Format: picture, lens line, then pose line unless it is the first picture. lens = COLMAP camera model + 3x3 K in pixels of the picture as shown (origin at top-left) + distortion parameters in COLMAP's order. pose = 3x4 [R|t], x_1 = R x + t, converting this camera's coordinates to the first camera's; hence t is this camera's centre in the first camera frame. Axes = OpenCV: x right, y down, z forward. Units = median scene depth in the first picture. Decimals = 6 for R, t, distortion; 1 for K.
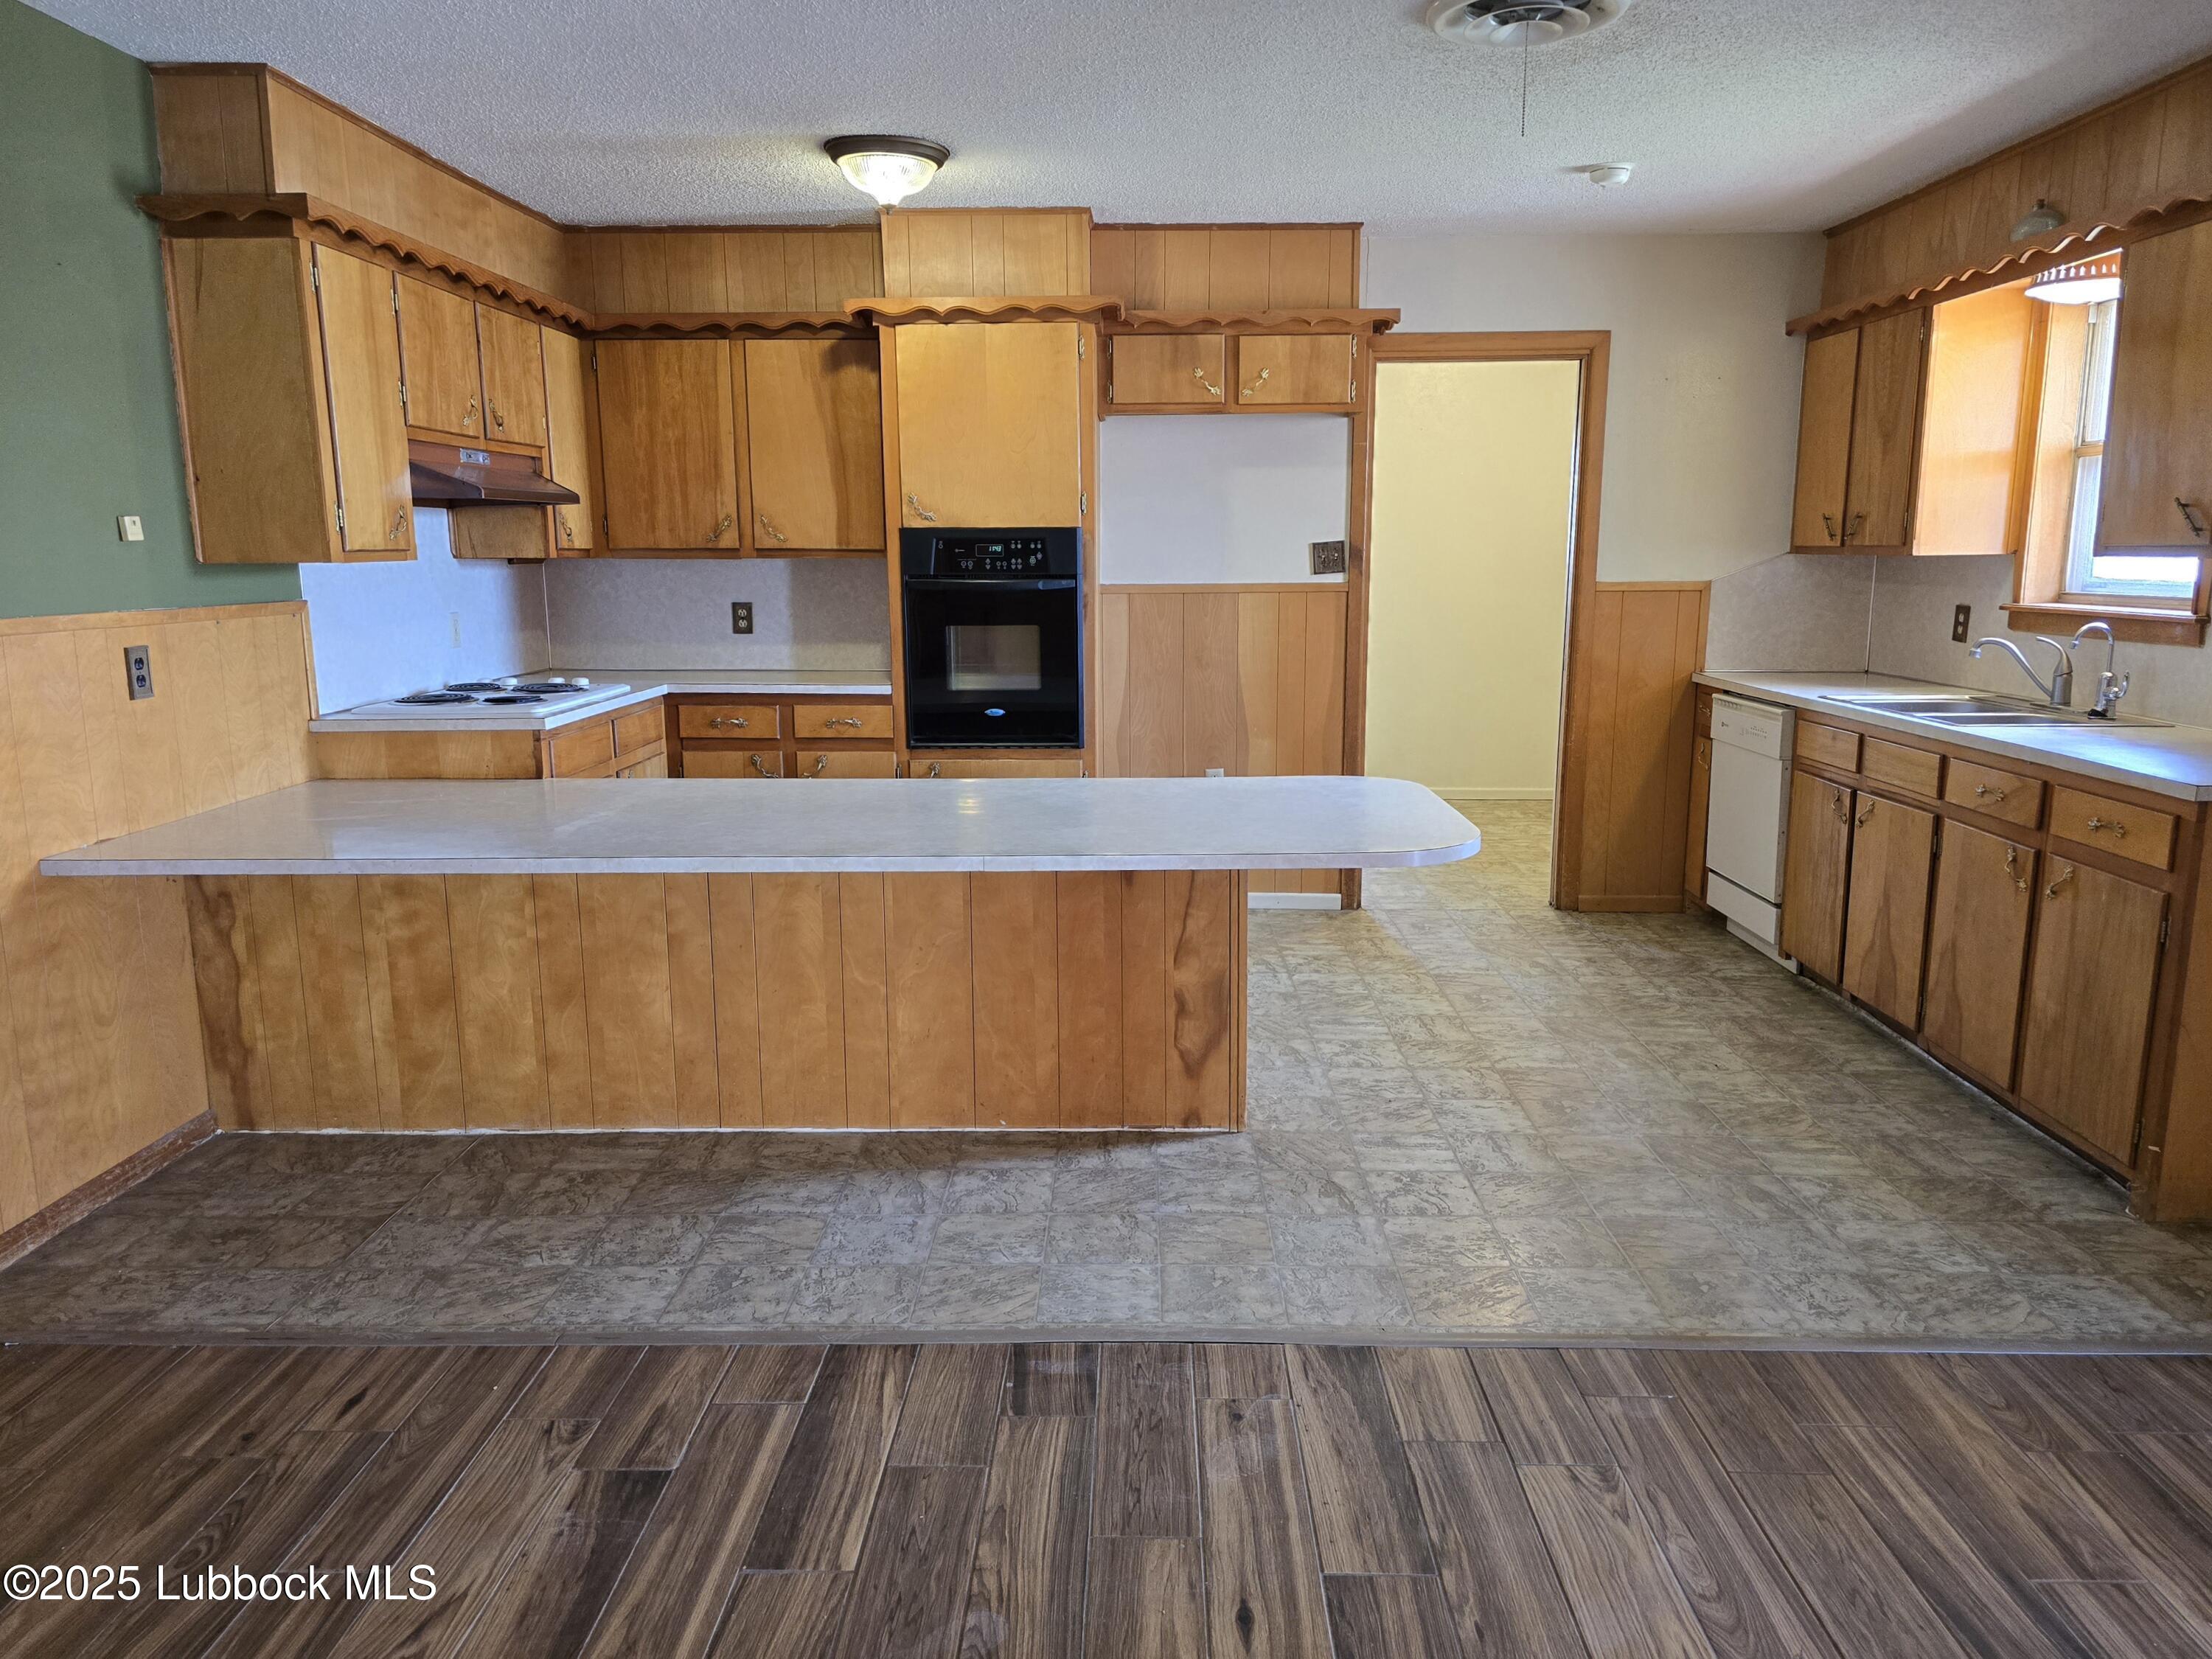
lens RADIAL K [[1564.0, 0, 1153.8], [0, 1564.0, 818.1], [0, 0, 1]] dist [0.096080, -0.110759]
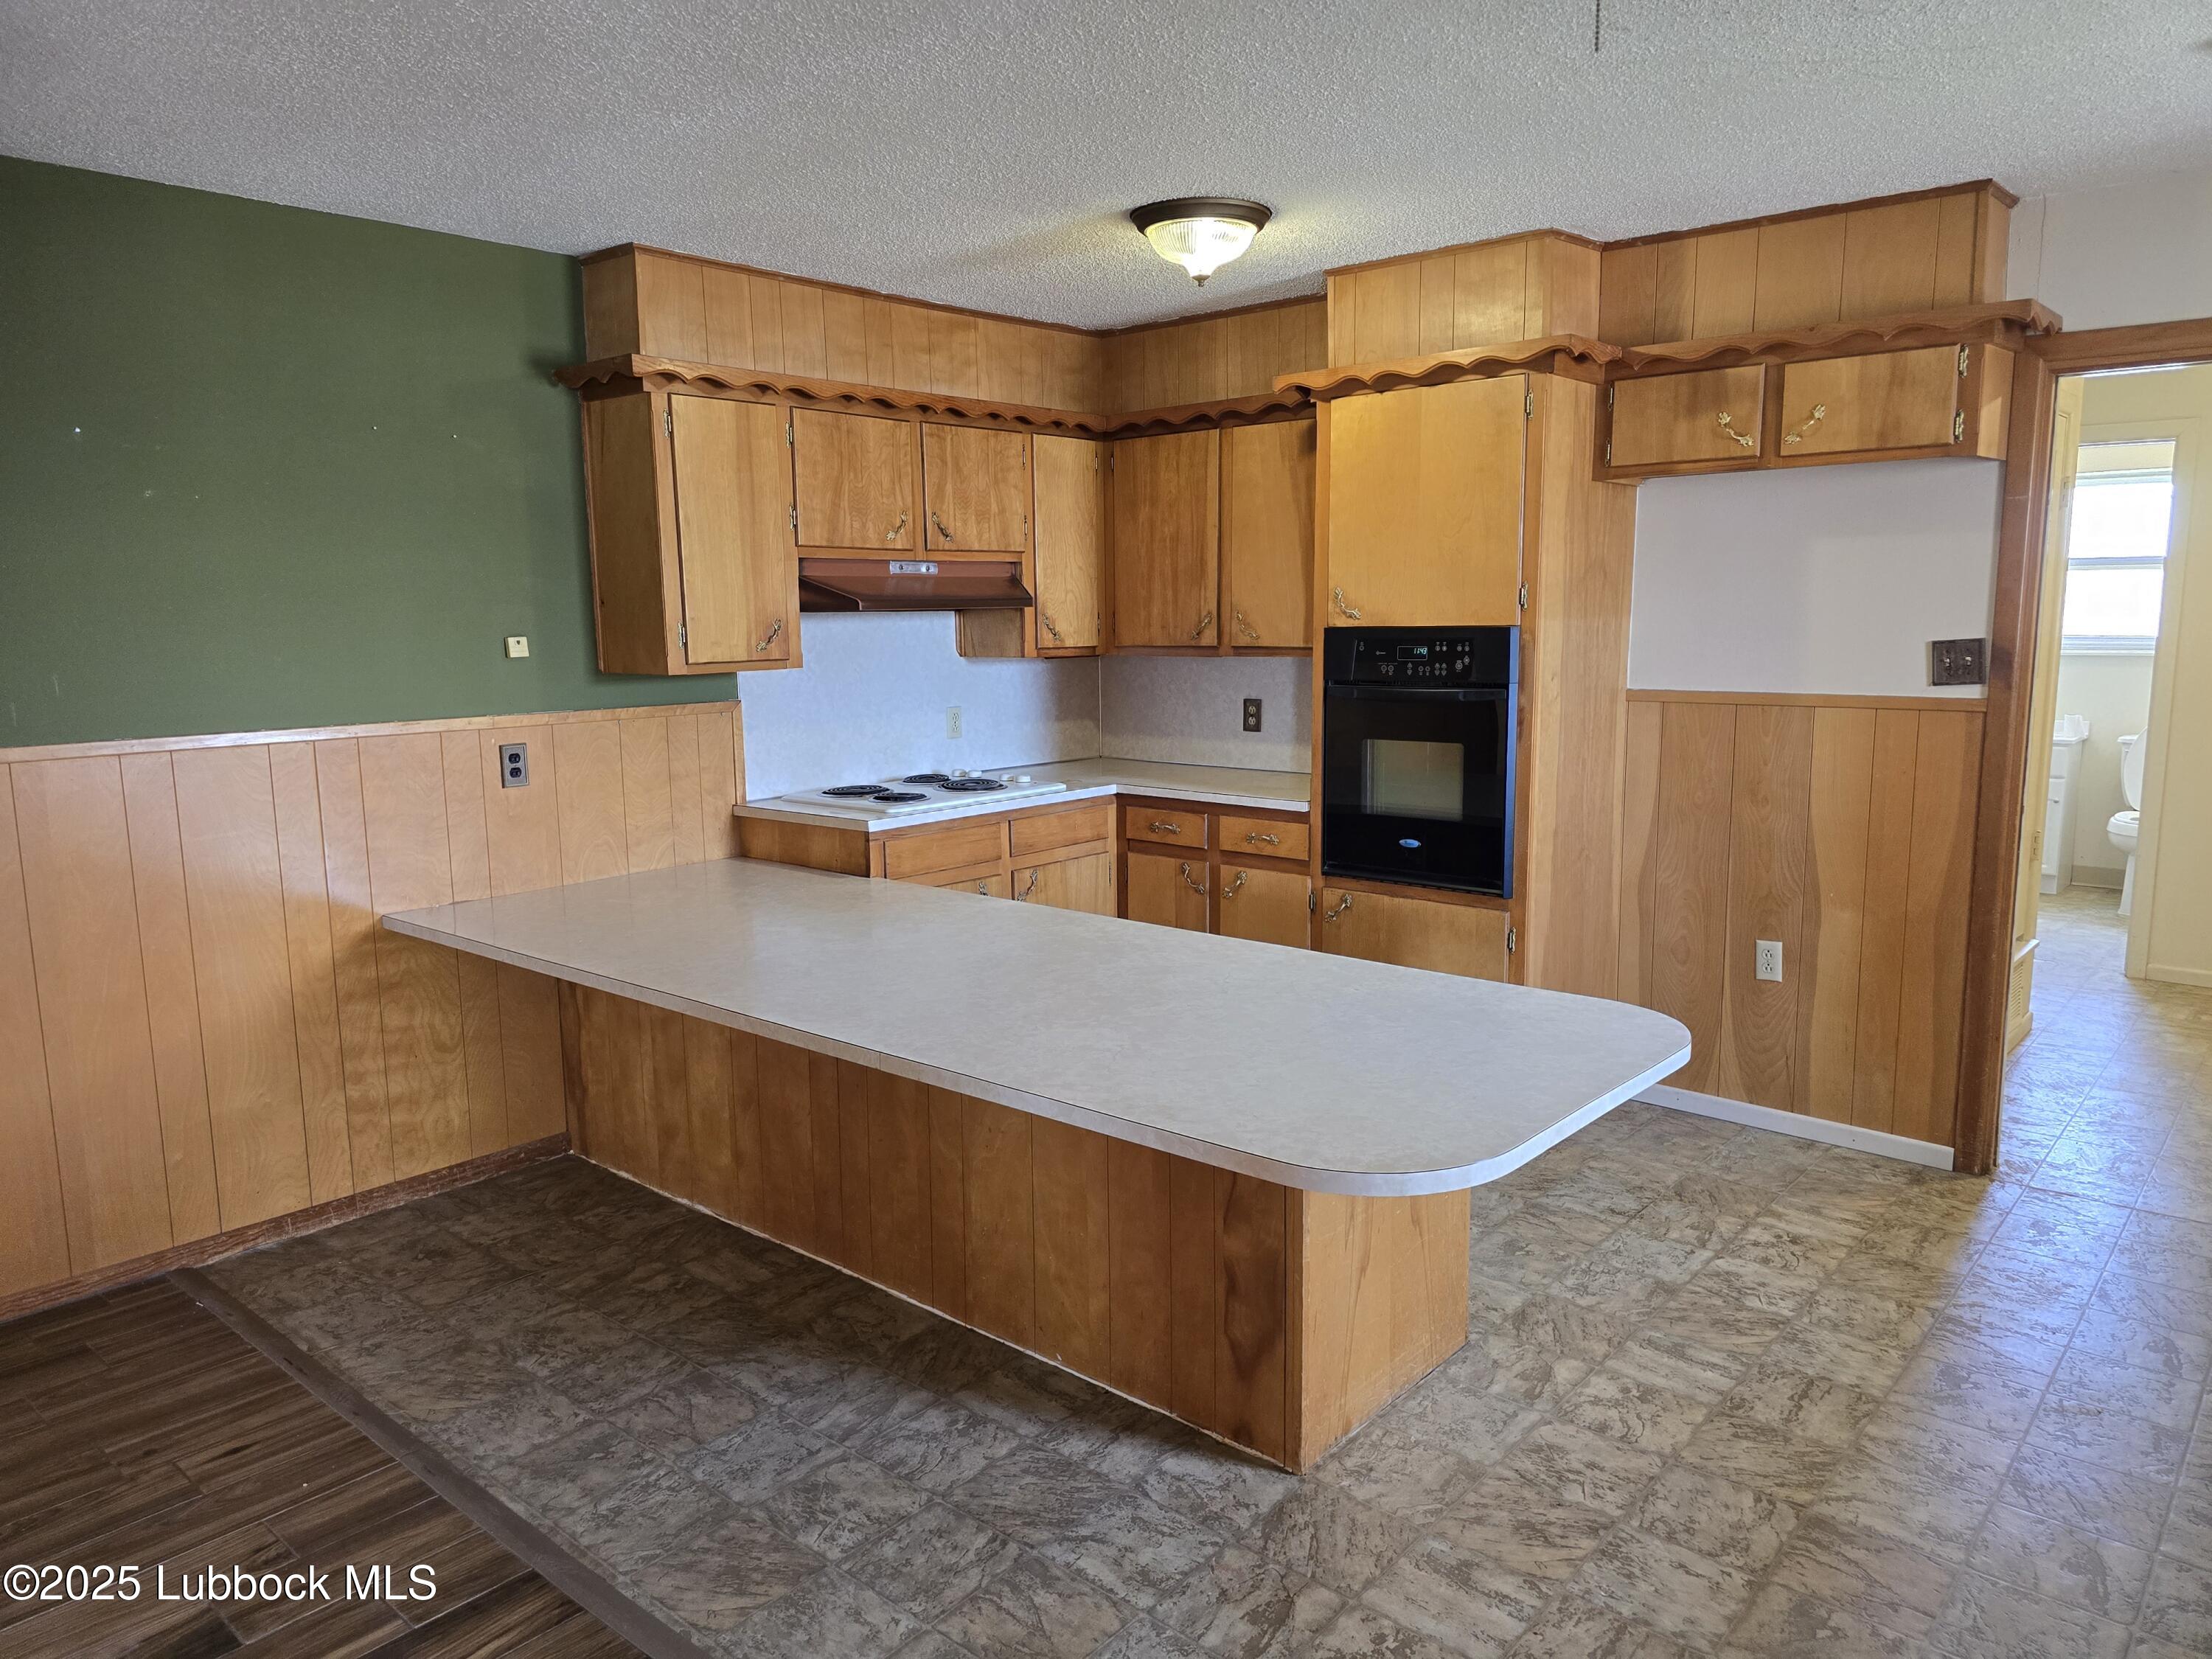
lens RADIAL K [[1533.3, 0, 1089.2], [0, 1533.3, 817.6], [0, 0, 1]] dist [0.062974, -0.070827]
pose [[0.752453, 0.087056, -0.652868, 0.333878], [-0.103853, 0.994509, 0.012918, -0.081424], [0.650407, 0.058082, 0.757362, 0.289777]]
